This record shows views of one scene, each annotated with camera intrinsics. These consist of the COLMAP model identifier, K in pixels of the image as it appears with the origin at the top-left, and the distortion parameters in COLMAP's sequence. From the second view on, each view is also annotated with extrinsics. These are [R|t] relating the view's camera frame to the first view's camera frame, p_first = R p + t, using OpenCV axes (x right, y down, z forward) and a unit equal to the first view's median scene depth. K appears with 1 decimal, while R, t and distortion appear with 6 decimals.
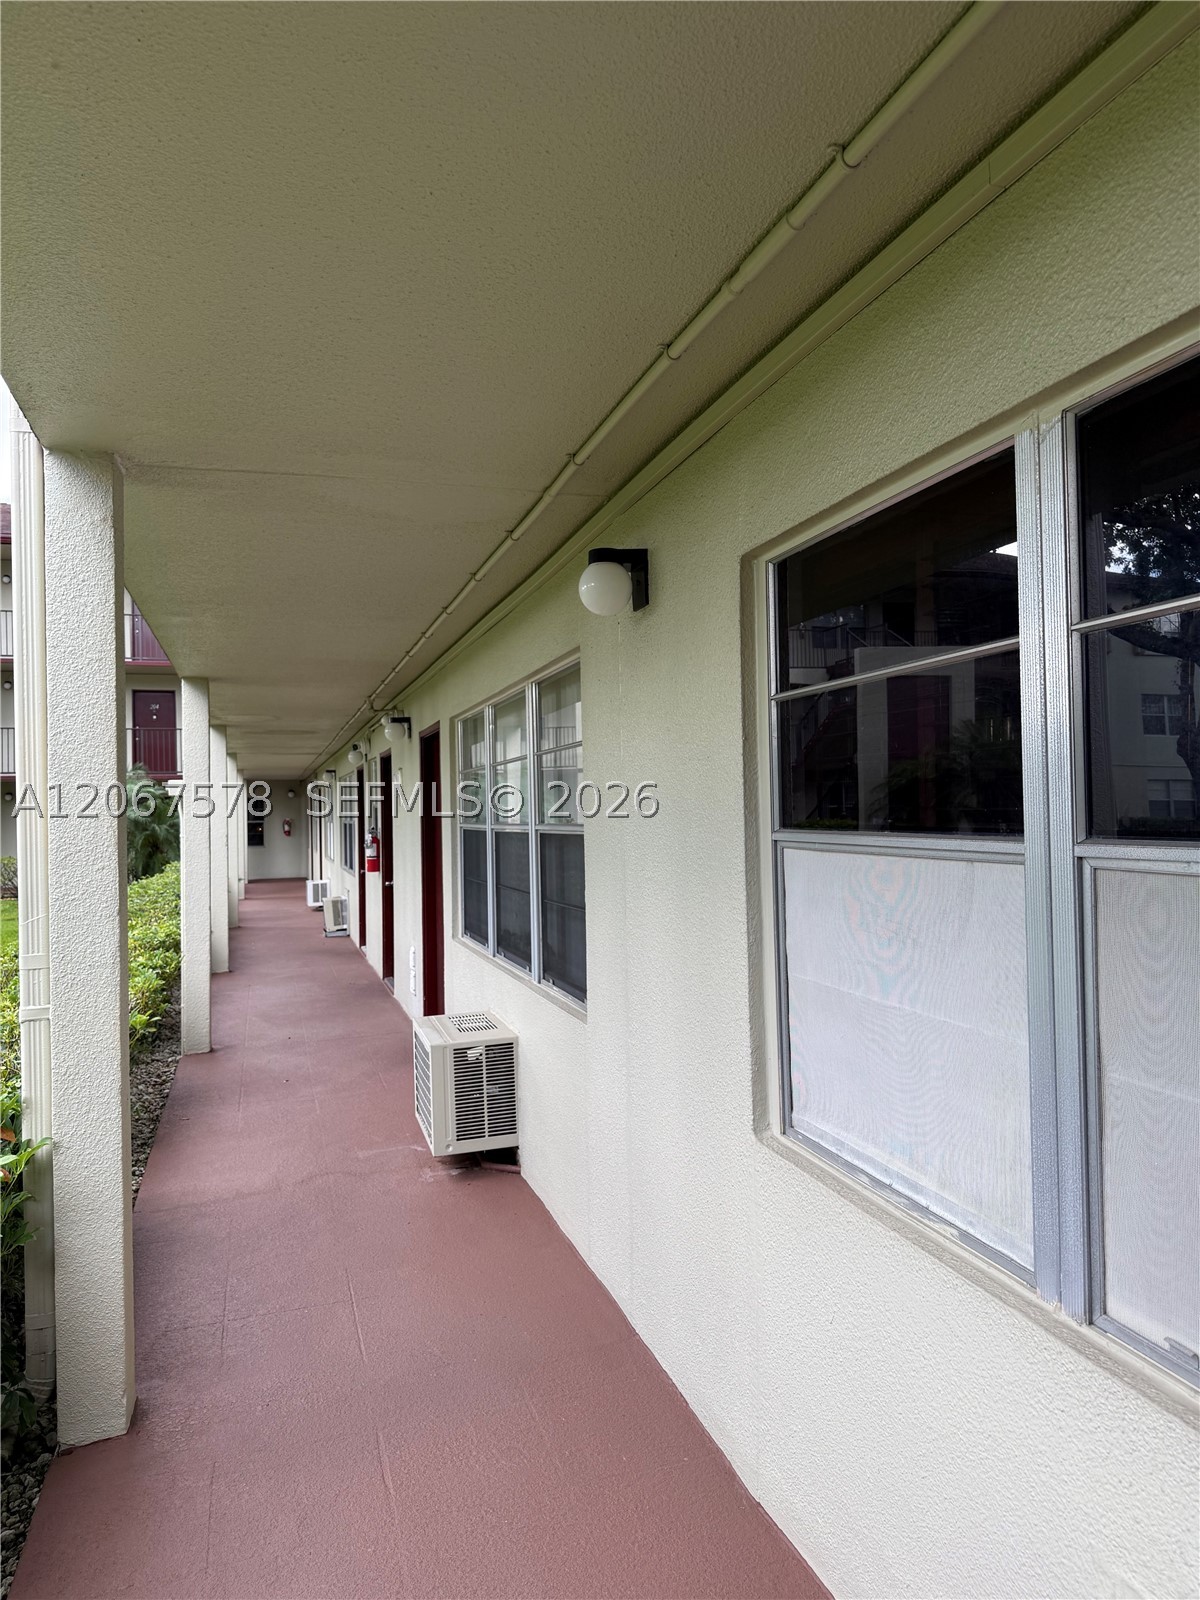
lens RADIAL K [[1120.1, 0, 600.0], [0, 1120.1, 800.0], [0, 0, 1]] dist [0.076060, -0.128152]
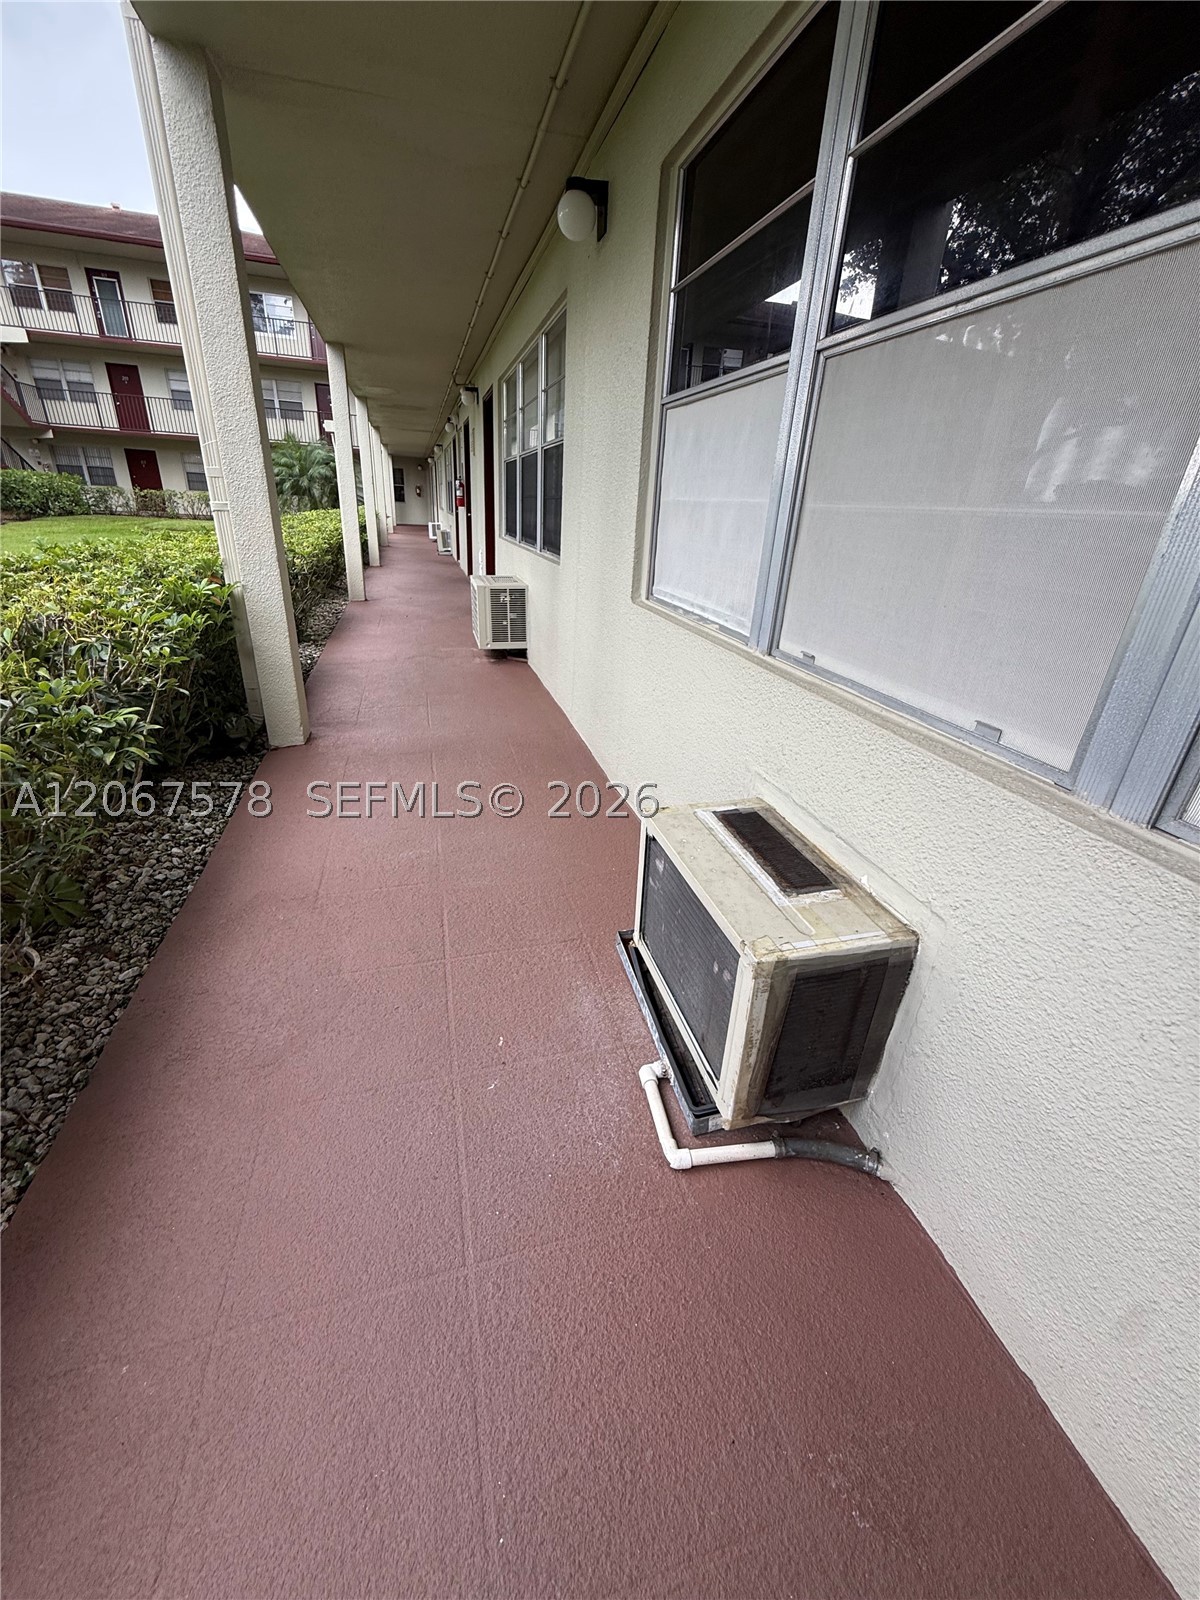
lens RADIAL K [[635.6, 0, 600.0], [0, 635.6, 800.0], [0, 0, 1]] dist [-0.000491, -0.000211]
pose [[0.997042, 0.076736, 0.004437, 0.058648], [-0.071320, 0.902056, 0.425686, 0.087115], [0.028663, -0.424743, 0.904860, -0.015970]]
